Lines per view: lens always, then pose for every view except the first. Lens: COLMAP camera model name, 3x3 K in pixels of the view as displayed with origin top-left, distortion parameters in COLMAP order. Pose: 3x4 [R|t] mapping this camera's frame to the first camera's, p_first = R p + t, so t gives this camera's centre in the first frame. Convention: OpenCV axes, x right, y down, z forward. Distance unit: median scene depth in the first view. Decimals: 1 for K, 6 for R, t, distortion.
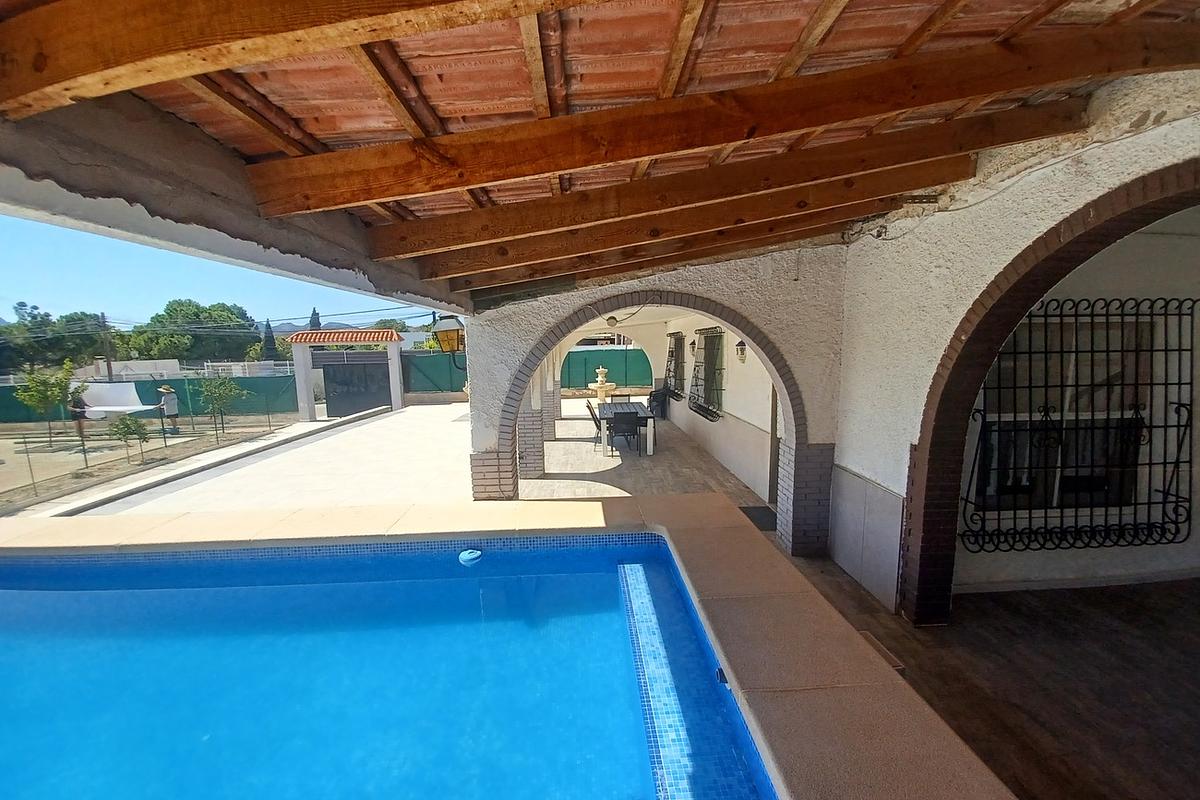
lens RADIAL K [[479.5, 0, 592.0], [0, 479.5, 408.5], [0, 0, 1]] dist [0.014555, -0.014189]
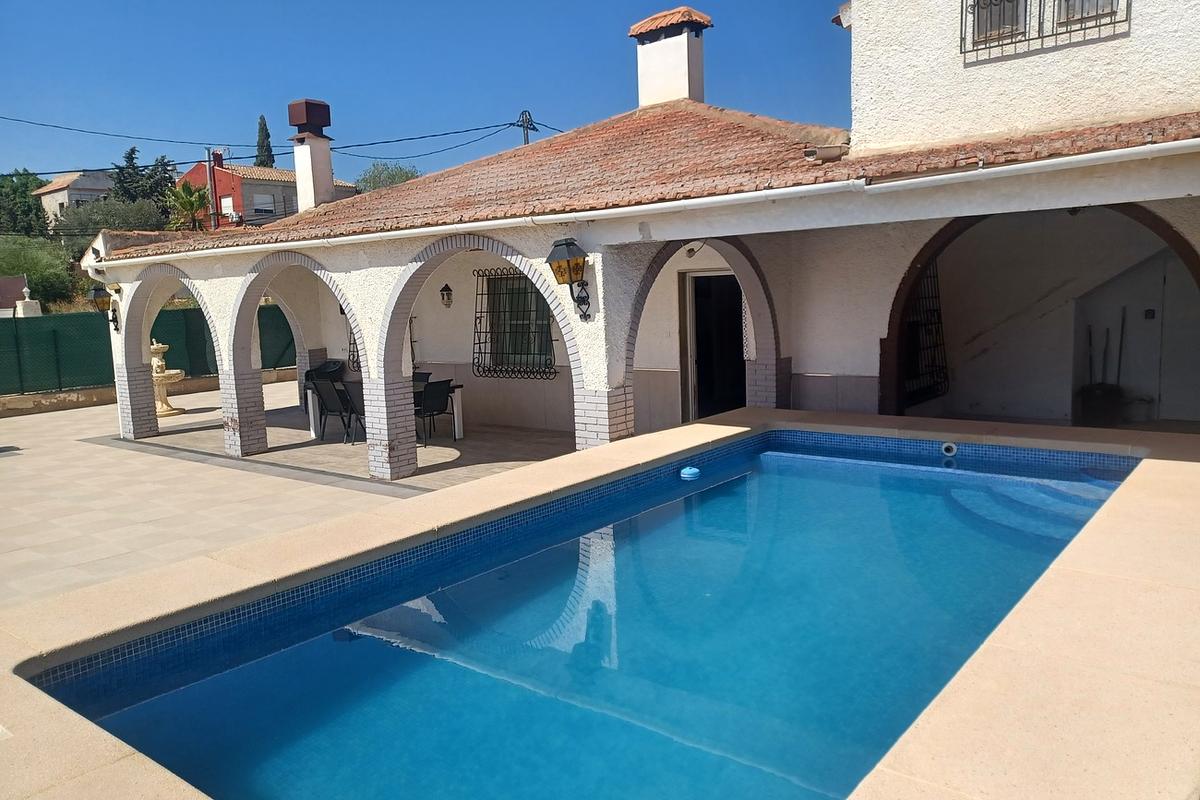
lens RADIAL K [[847.5, 0, 600.0], [0, 847.5, 400.0], [0, 0, 1]] dist [-0.000543, -0.000096]
pose [[0.659867, -0.101351, 0.744516, -0.545436], [0.125055, 0.991855, 0.024184, 0.025975], [-0.740903, 0.077147, 0.667167, -0.029873]]
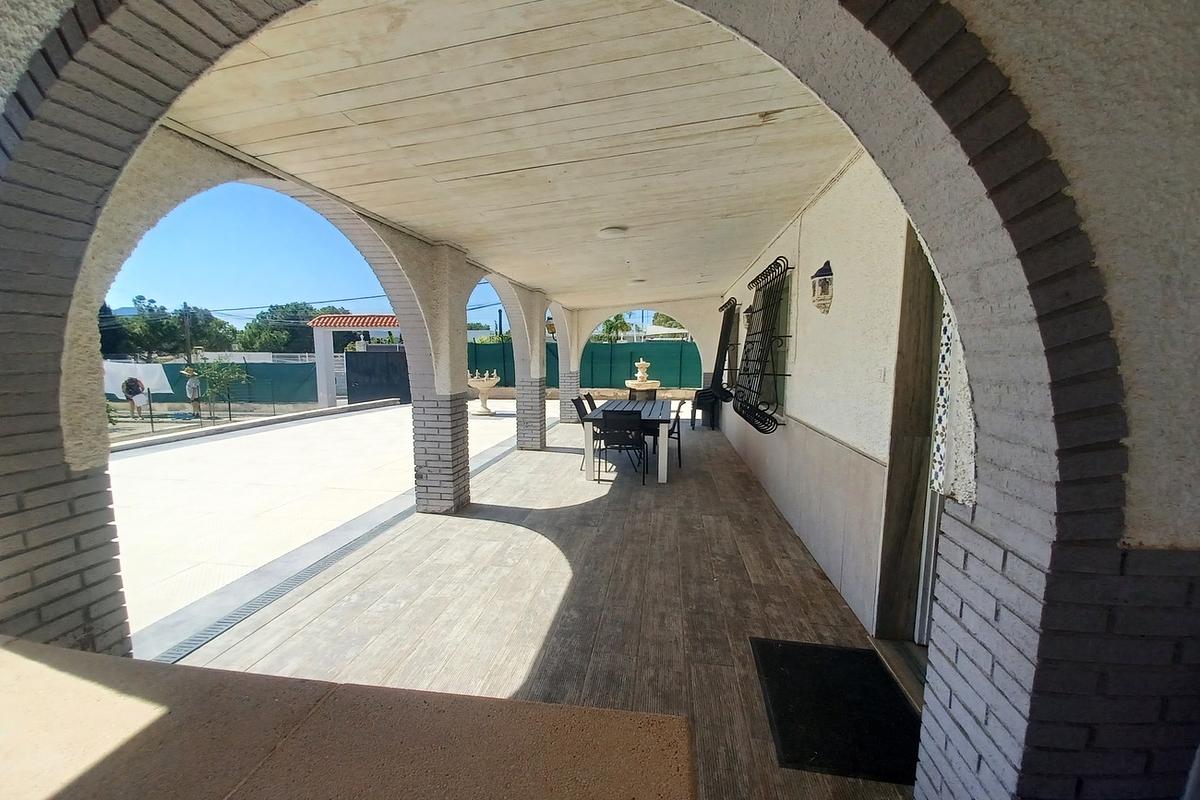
lens RADIAL K [[479.5, 0, 592.0], [0, 479.5, 408.5], [0, 0, 1]] dist [0.014555, -0.014189]
pose [[0.985244, 0.044105, -0.165377, 0.097920], [-0.046923, 0.998812, -0.013170, 0.010751], [0.164600, 0.020736, 0.986142, 0.284807]]
